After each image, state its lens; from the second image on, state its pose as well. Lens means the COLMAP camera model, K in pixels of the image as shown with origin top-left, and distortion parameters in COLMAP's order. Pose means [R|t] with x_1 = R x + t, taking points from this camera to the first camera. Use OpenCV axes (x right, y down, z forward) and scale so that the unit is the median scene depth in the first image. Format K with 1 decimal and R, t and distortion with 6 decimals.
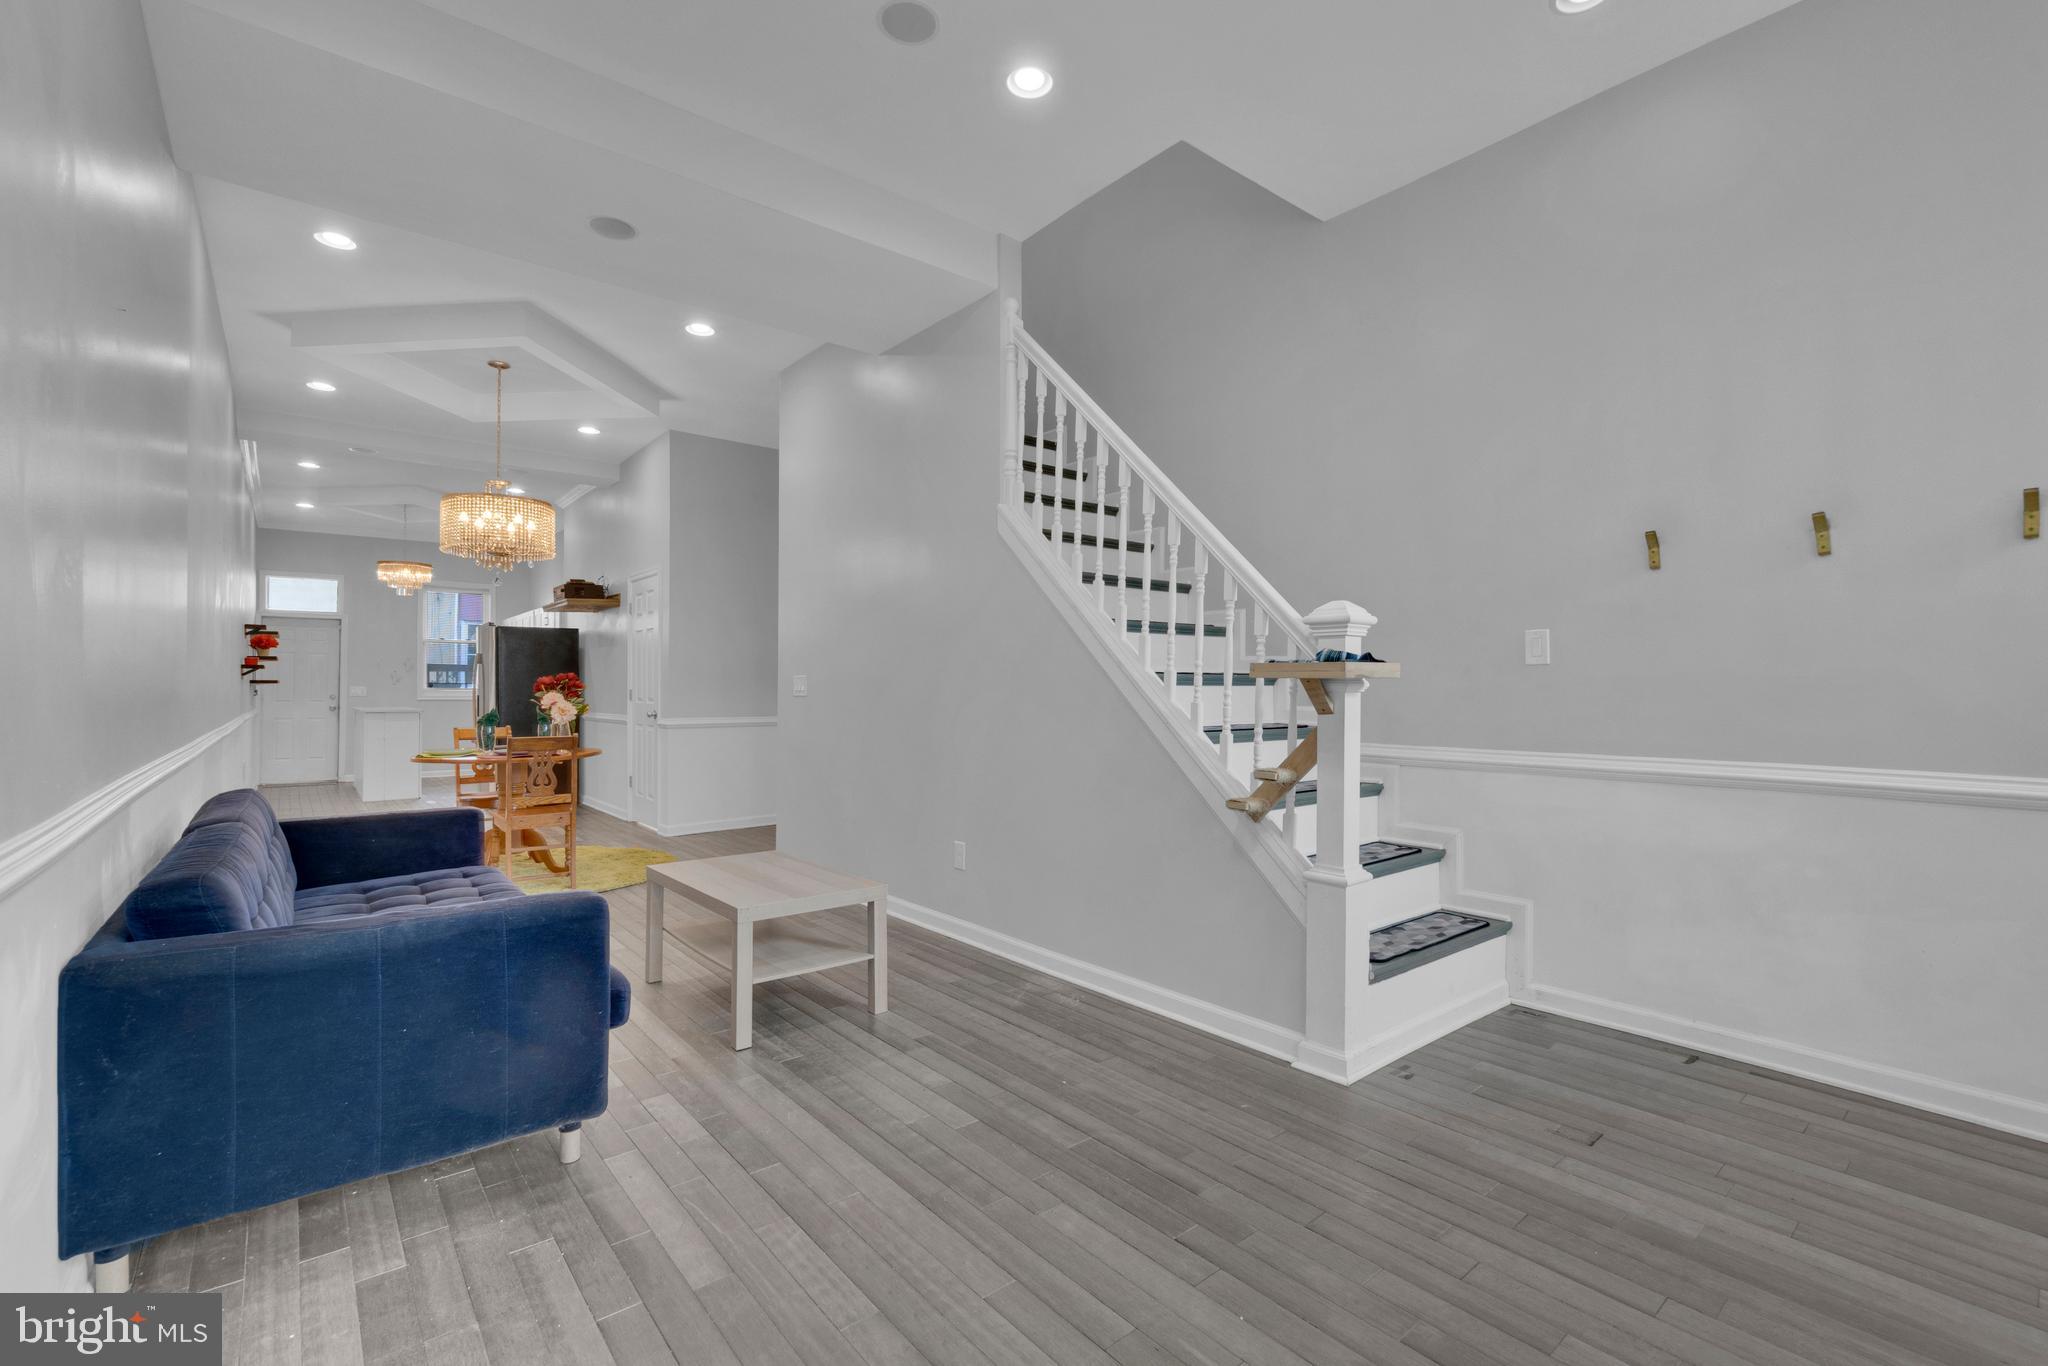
lens RADIAL K [[887.9, 0, 1020.7], [0, 887.9, 684.4], [0, 0, 1]] dist [-0.001989, -0.000324]
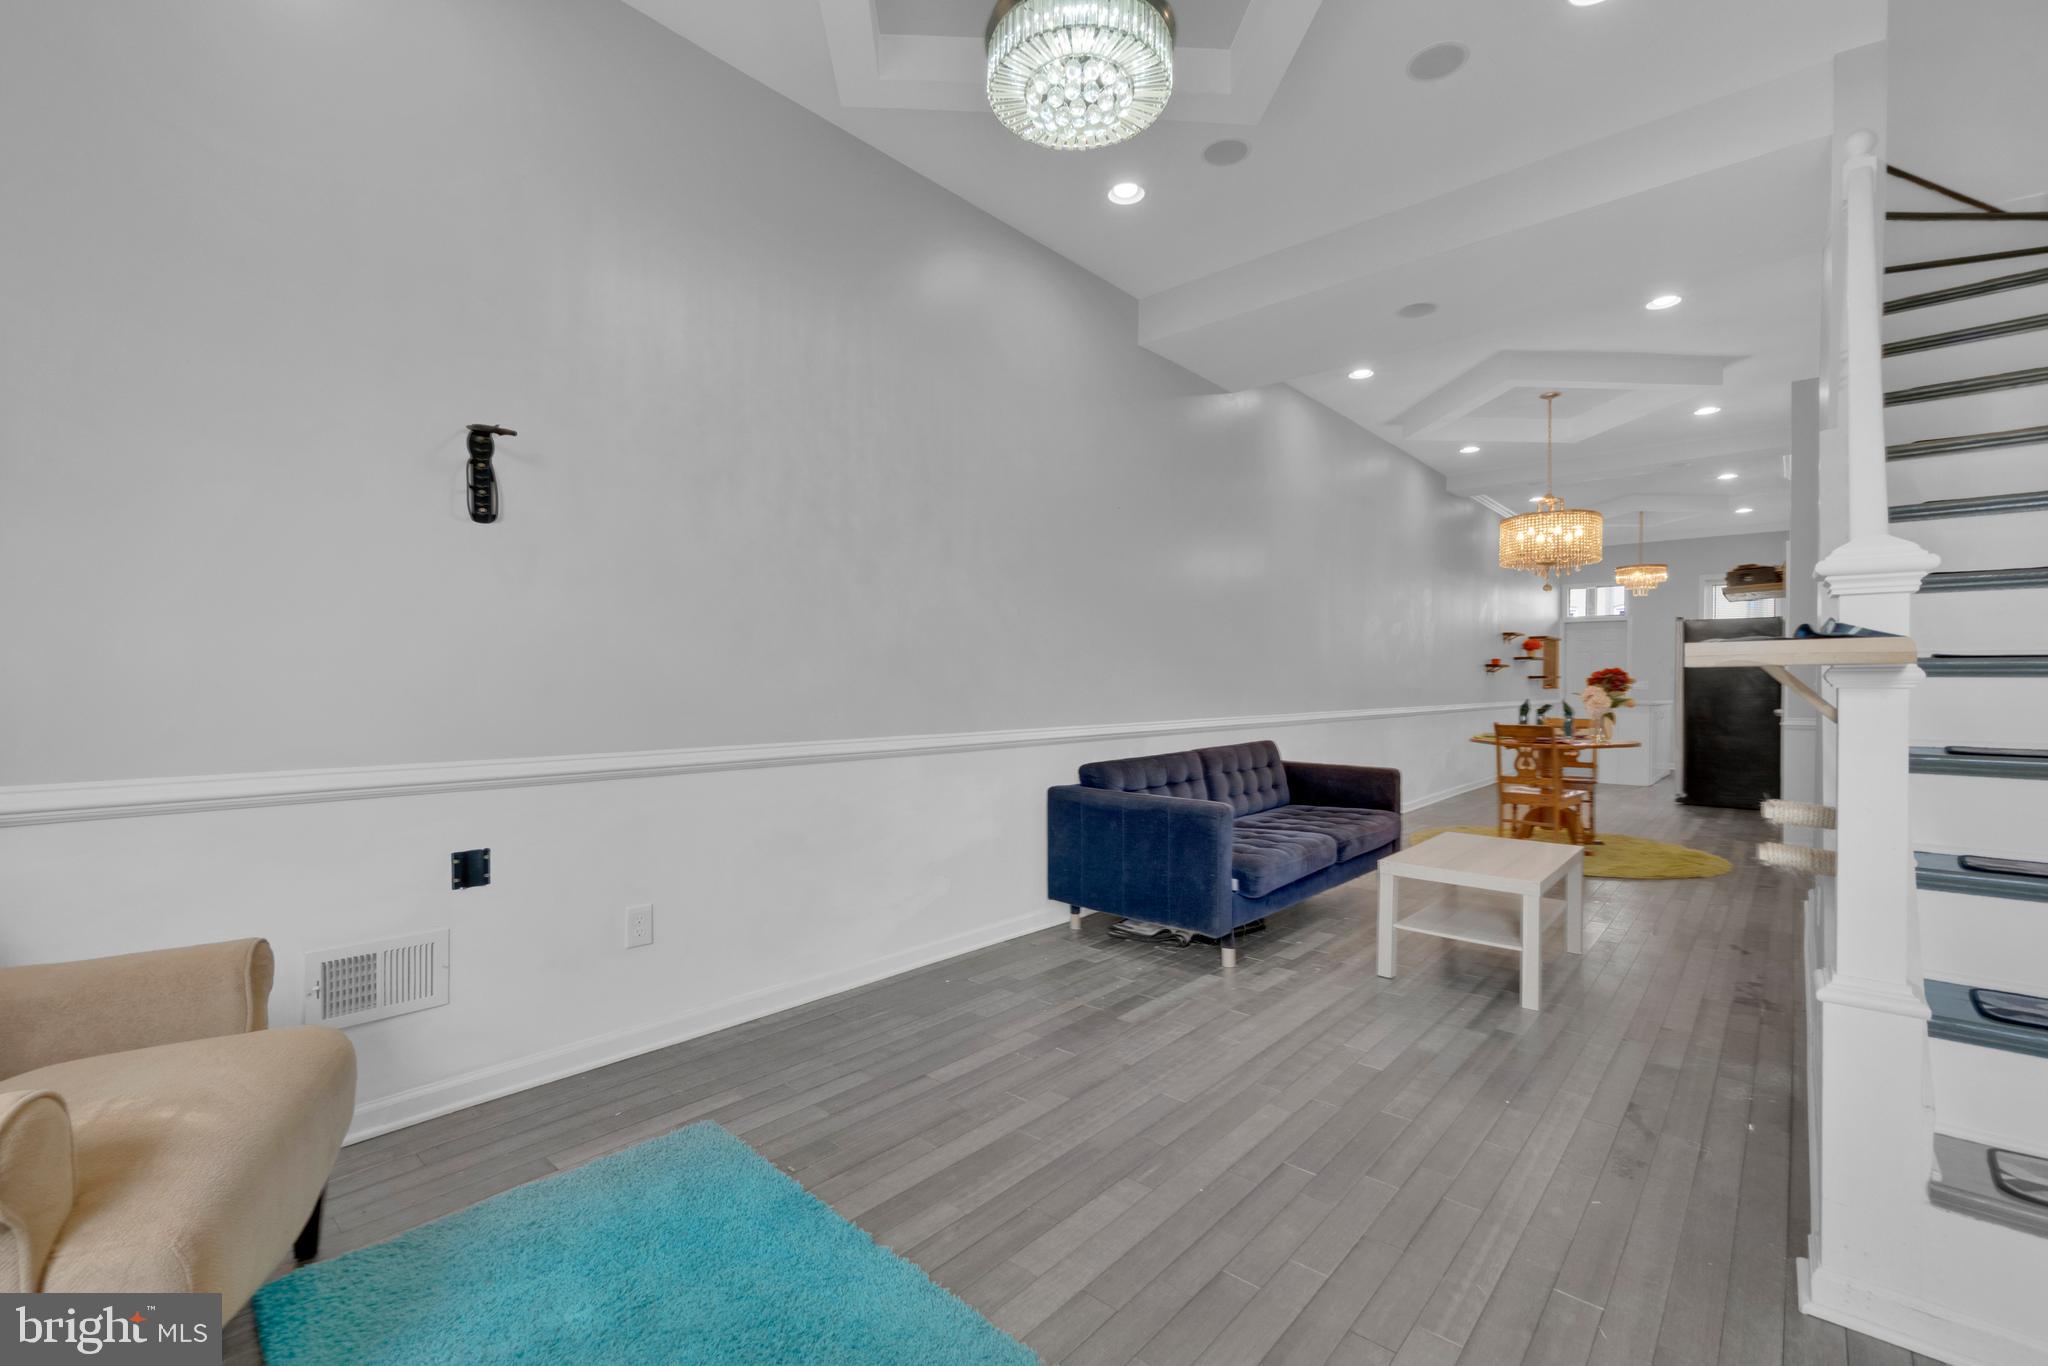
lens RADIAL K [[882.1, 0, 1025.3], [0, 882.1, 682.1], [0, 0, 1]] dist [0.000143, -0.000032]
pose [[0.159571, 0.000276, -0.987186, 0.786830], [0.002749, 0.999996, 0.000724, 0.002370], [0.987183, -0.002829, 0.159570, 0.310196]]
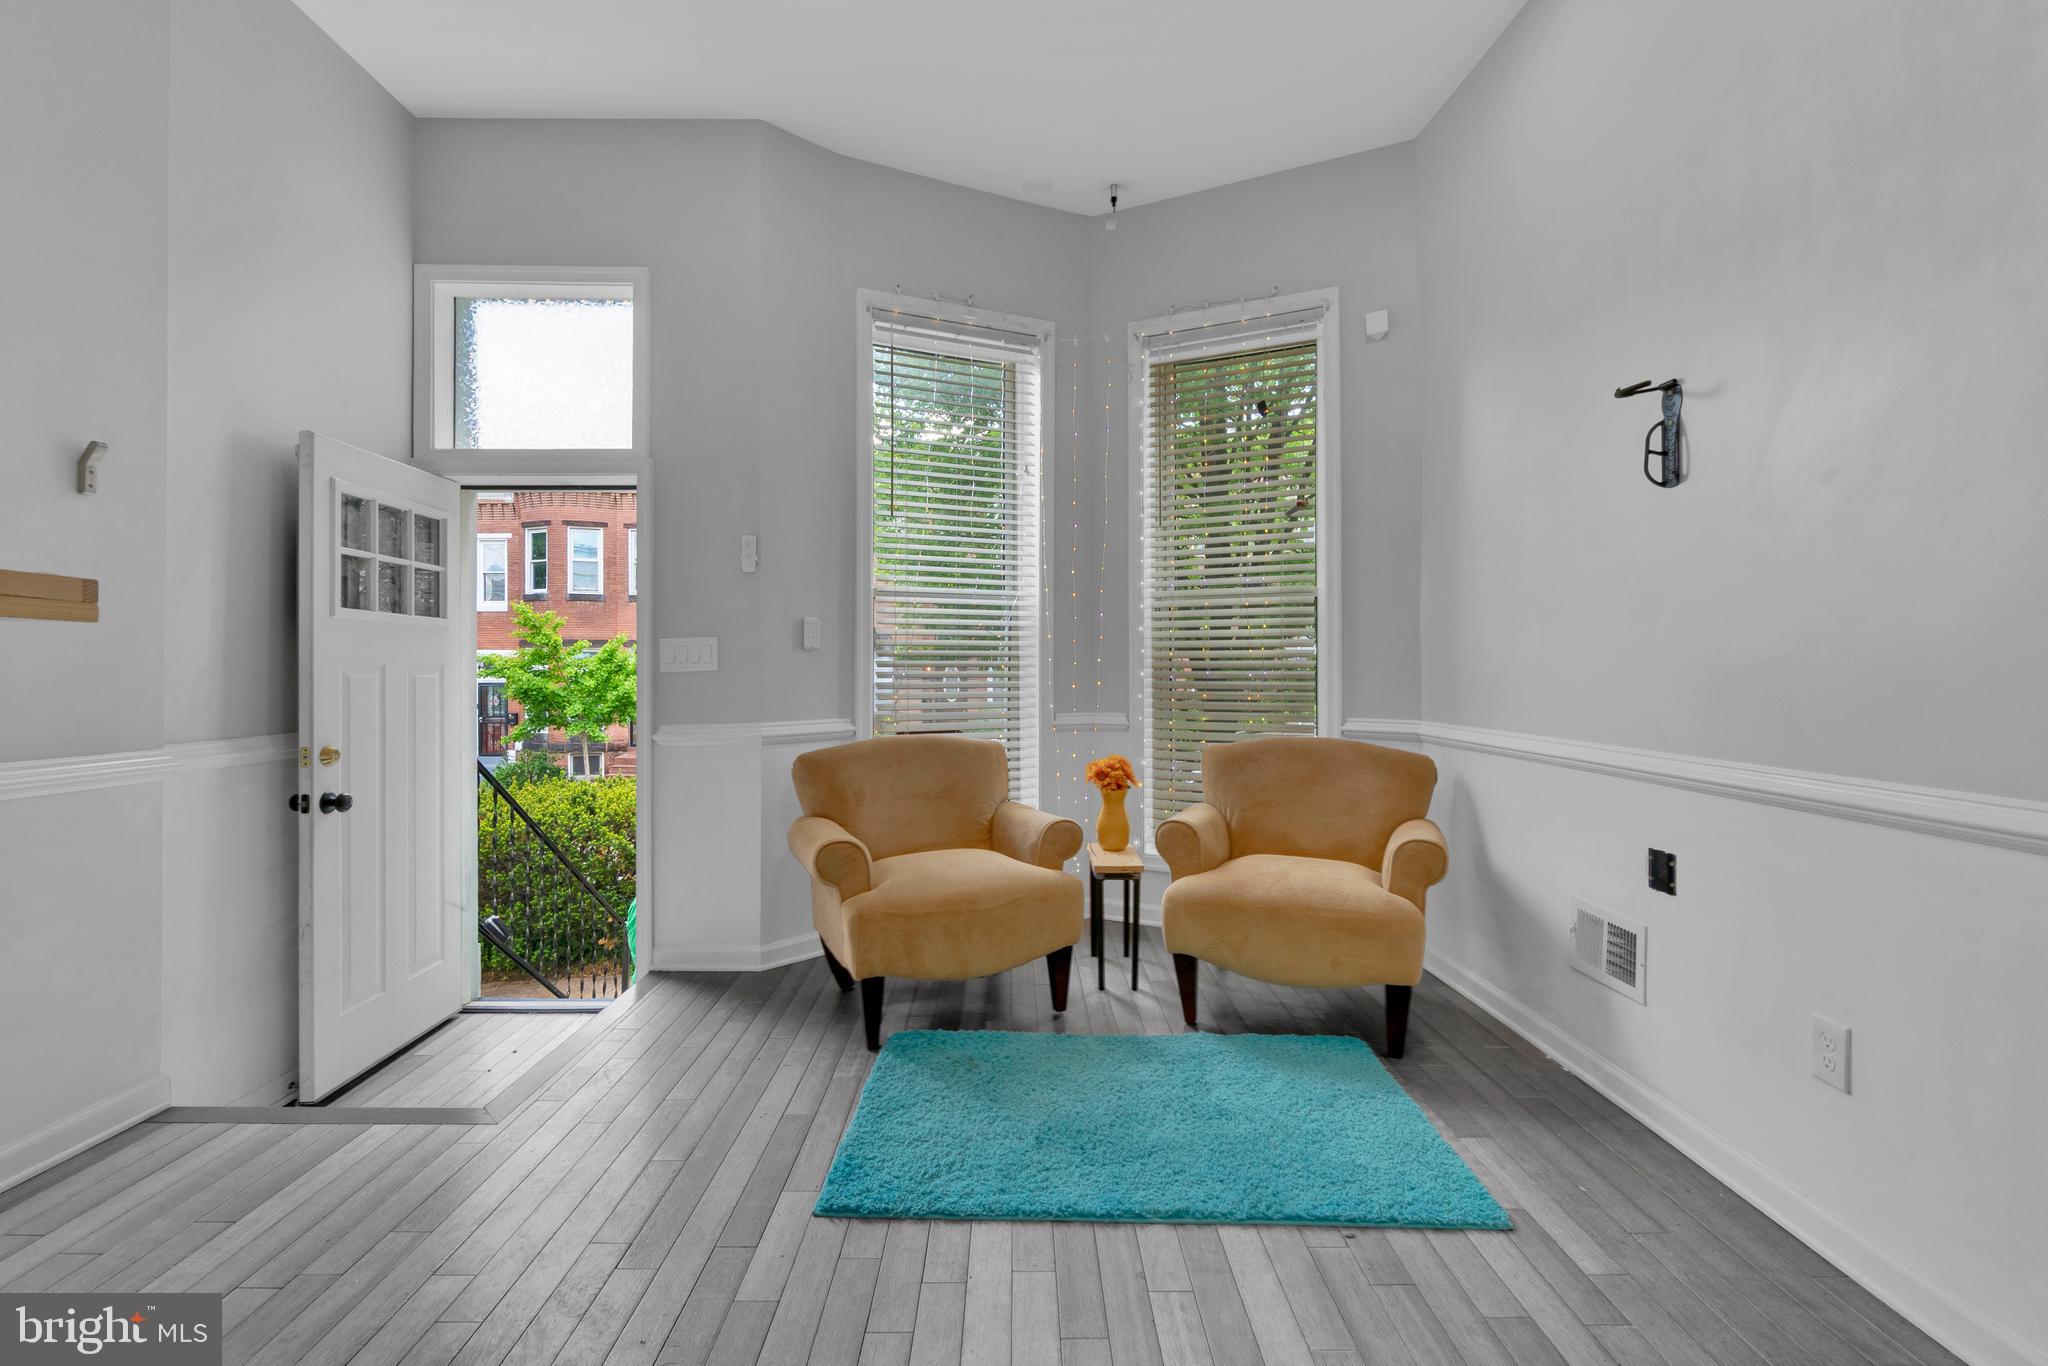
lens RADIAL K [[890.6, 0, 1027.2], [0, 890.6, 670.6], [0, 0, 1]] dist [-0.010686, -0.000464]
pose [[-0.781574, -0.003391, 0.623803, -0.142206], [-0.005841, 0.999981, -0.001883, 0.008939], [-0.623785, -0.005115, -0.781580, 0.849596]]
